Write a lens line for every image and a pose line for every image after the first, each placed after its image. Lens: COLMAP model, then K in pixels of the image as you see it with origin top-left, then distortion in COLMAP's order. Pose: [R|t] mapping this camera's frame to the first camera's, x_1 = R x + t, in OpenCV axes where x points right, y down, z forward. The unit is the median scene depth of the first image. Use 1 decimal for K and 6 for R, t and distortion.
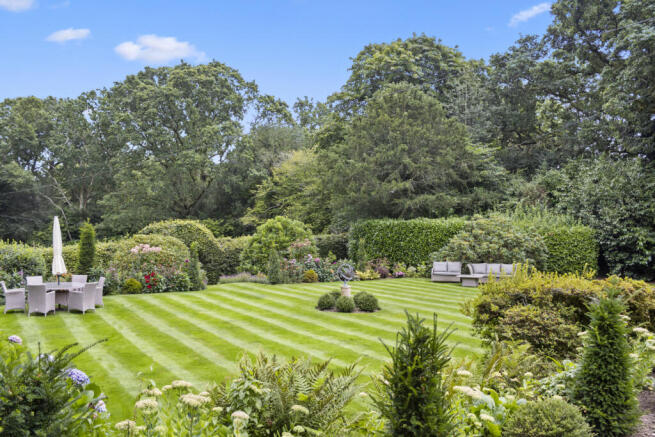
lens RADIAL K [[546.6, 0, 327.5], [0, 546.6, 218.5], [0, 0, 1]] dist [-0.131361, 0.008617]
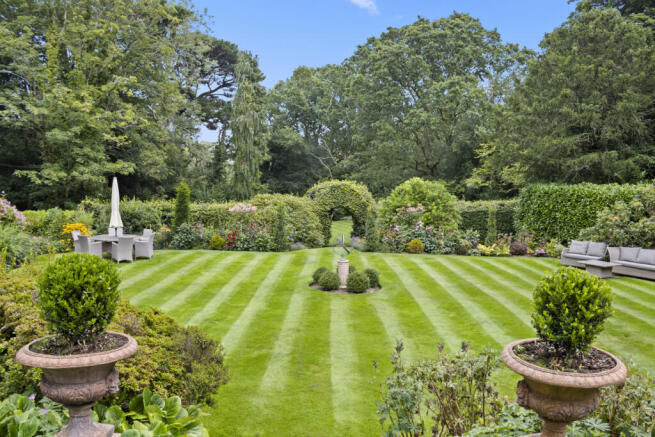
lens RADIAL K [[546.6, 0, 327.5], [0, 546.6, 218.5], [0, 0, 1]] dist [-0.131361, 0.008617]
pose [[0.819732, 0.051999, -0.570382, 0.296661], [-0.009890, 0.997007, 0.076680, -0.004593], [0.572662, -0.057216, 0.817792, 0.166478]]
